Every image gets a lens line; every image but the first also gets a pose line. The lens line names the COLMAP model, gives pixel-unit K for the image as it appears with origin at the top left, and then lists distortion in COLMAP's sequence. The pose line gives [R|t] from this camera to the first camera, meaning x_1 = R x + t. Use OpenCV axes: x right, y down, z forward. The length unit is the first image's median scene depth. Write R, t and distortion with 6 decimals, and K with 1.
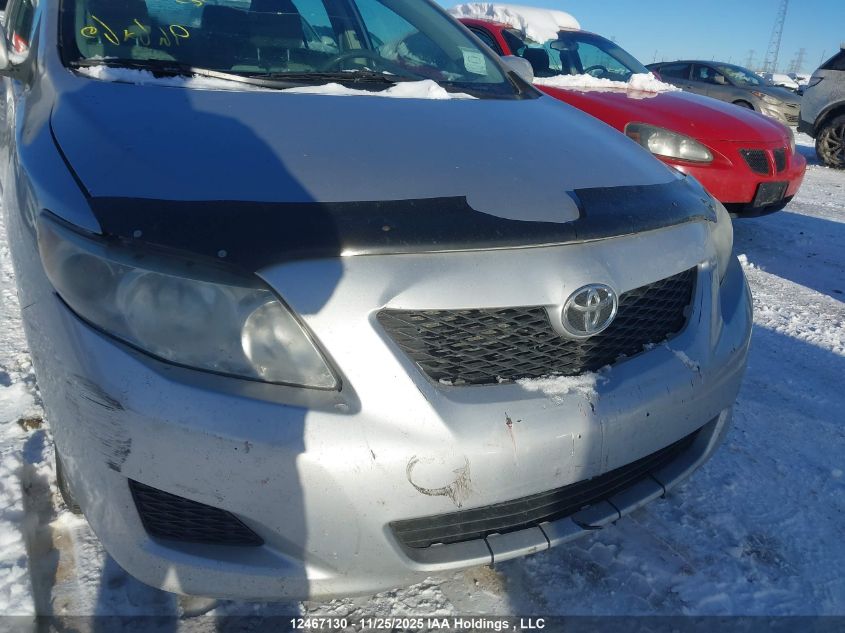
lens RADIAL K [[671.7, 0, 422.2], [0, 671.7, 285.0], [0, 0, 1]] dist [0.101562, -0.200799]
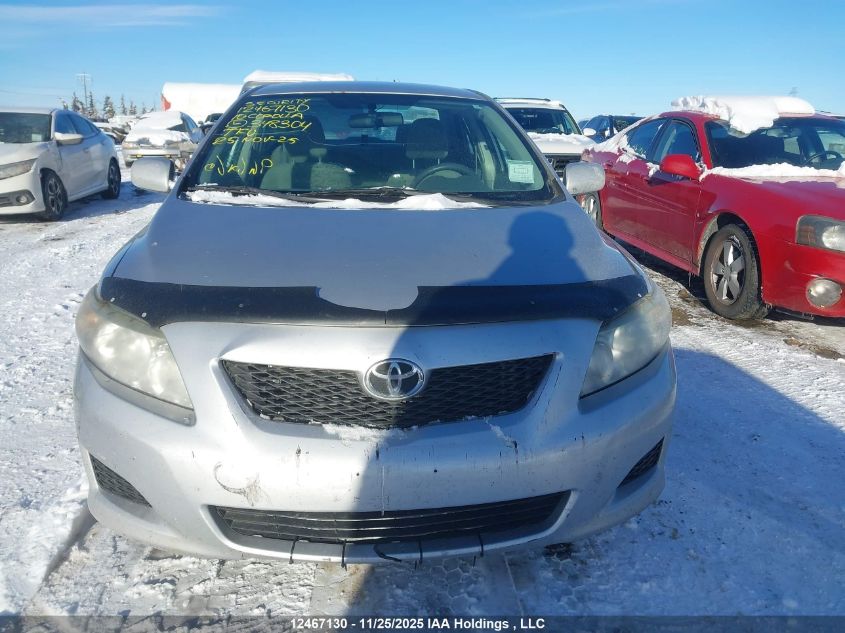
lens RADIAL K [[671.7, 0, 422.2], [0, 671.7, 285.0], [0, 0, 1]] dist [0.101562, -0.200799]
pose [[0.887703, 0.042150, -0.458483, 0.836645], [-0.096150, 0.990816, -0.095074, -0.022204], [0.450265, 0.128481, 0.883603, -0.123158]]
